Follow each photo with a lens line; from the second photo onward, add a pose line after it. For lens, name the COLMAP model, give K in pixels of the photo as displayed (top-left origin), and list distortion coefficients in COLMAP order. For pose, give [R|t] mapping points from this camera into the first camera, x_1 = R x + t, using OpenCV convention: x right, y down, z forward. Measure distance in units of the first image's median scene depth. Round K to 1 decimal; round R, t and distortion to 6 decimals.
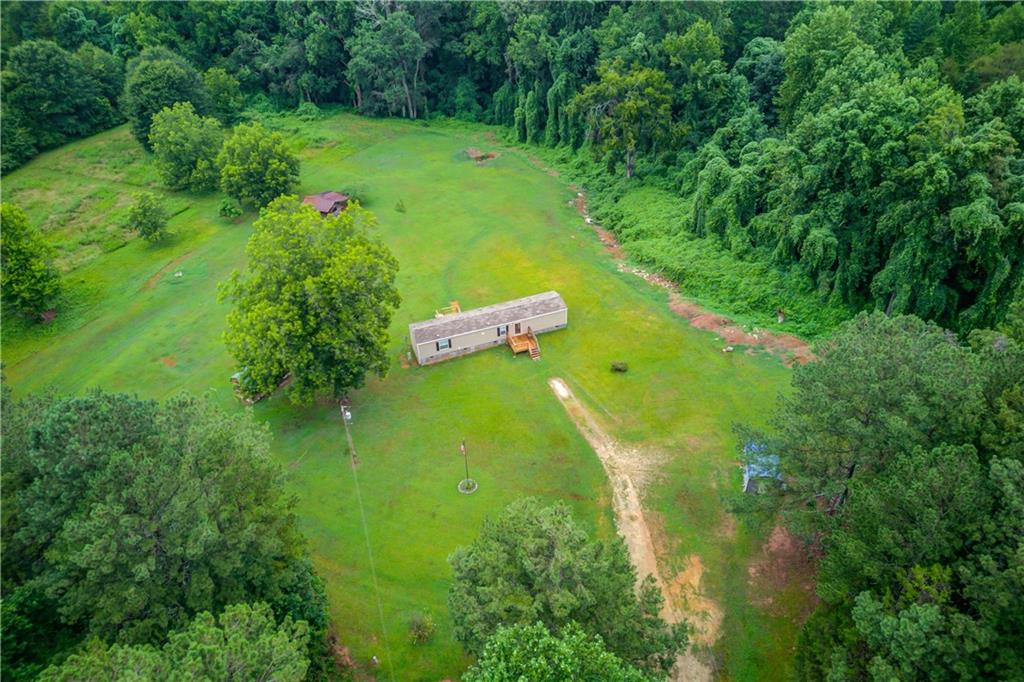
lens RADIAL K [[709.7, 0, 507.6], [0, 709.7, 351.6], [0, 0, 1]] dist [0.037954, -0.002974]
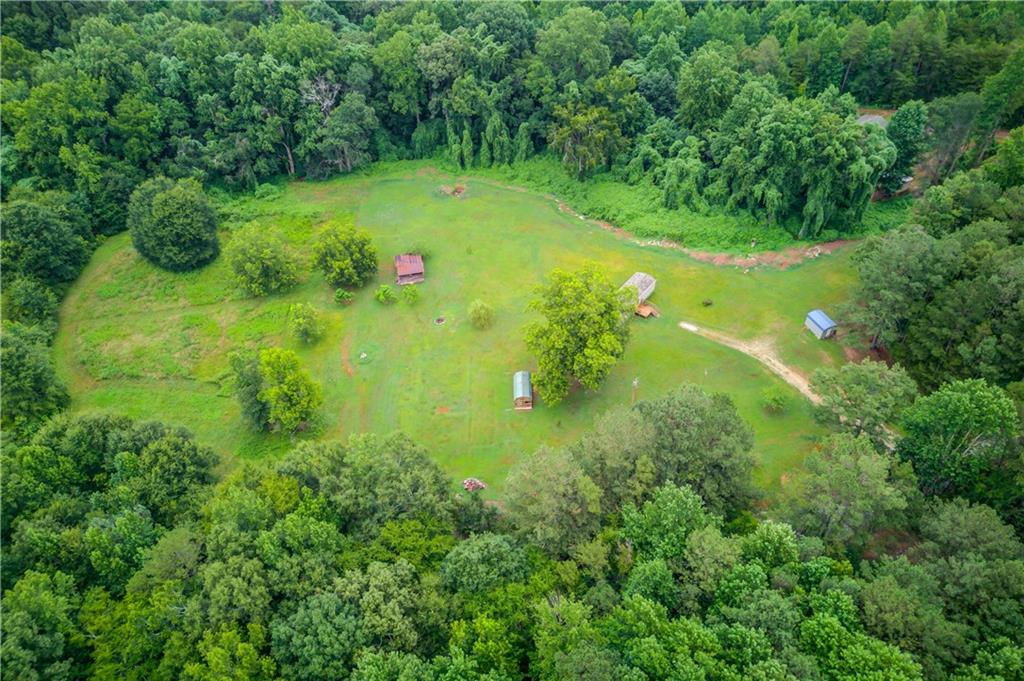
lens RADIAL K [[716.0, 0, 512.0], [0, 716.0, 340.5], [0, 0, 1]] dist [0.066123, -0.049630]
pose [[0.841704, -0.361487, 0.401074, -0.793375], [0.334705, 0.932198, 0.137767, -0.237757], [-0.423682, 0.018282, 0.905627, -0.279685]]
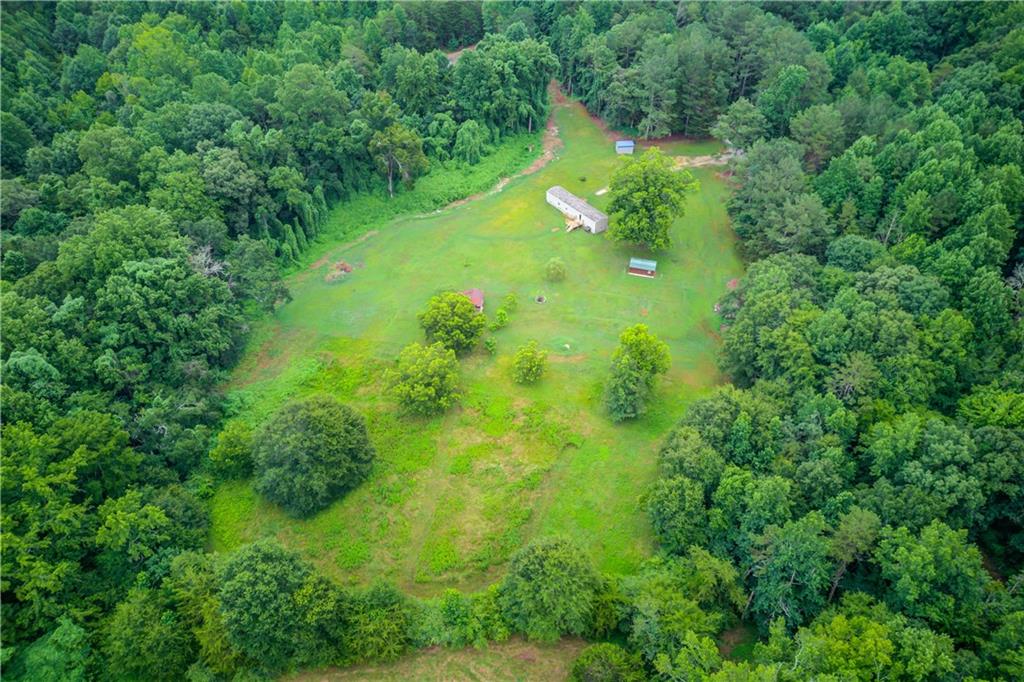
lens RADIAL K [[716.0, 0, 512.0], [0, 716.0, 341.0], [0, 0, 1]] dist [0.066123, -0.049630]
pose [[-0.280927, -0.607325, 0.743126, -1.587610], [0.621594, 0.474818, 0.623032, -1.147033], [-0.731232, 0.636949, 0.244120, 0.792094]]
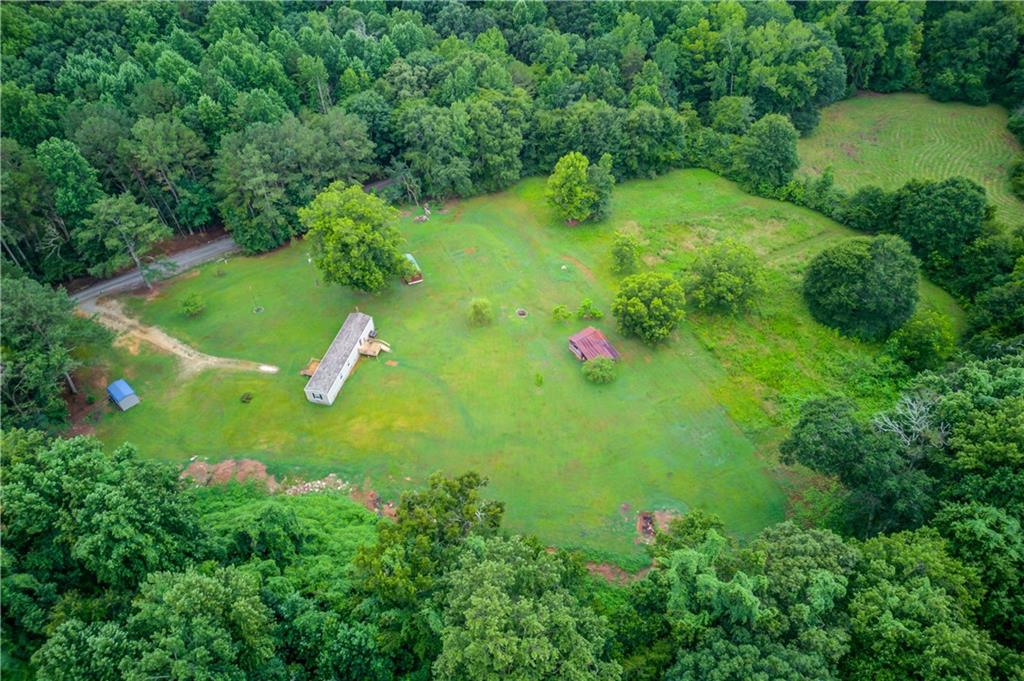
lens RADIAL K [[716.0, 0, 512.0], [0, 716.0, 340.5], [0, 0, 1]] dist [0.066123, -0.049630]
pose [[-0.559085, 0.622681, -0.547442, 0.503772], [-0.487398, 0.287308, 0.824559, -1.278107], [0.670721, 0.727821, 0.142864, 0.906791]]
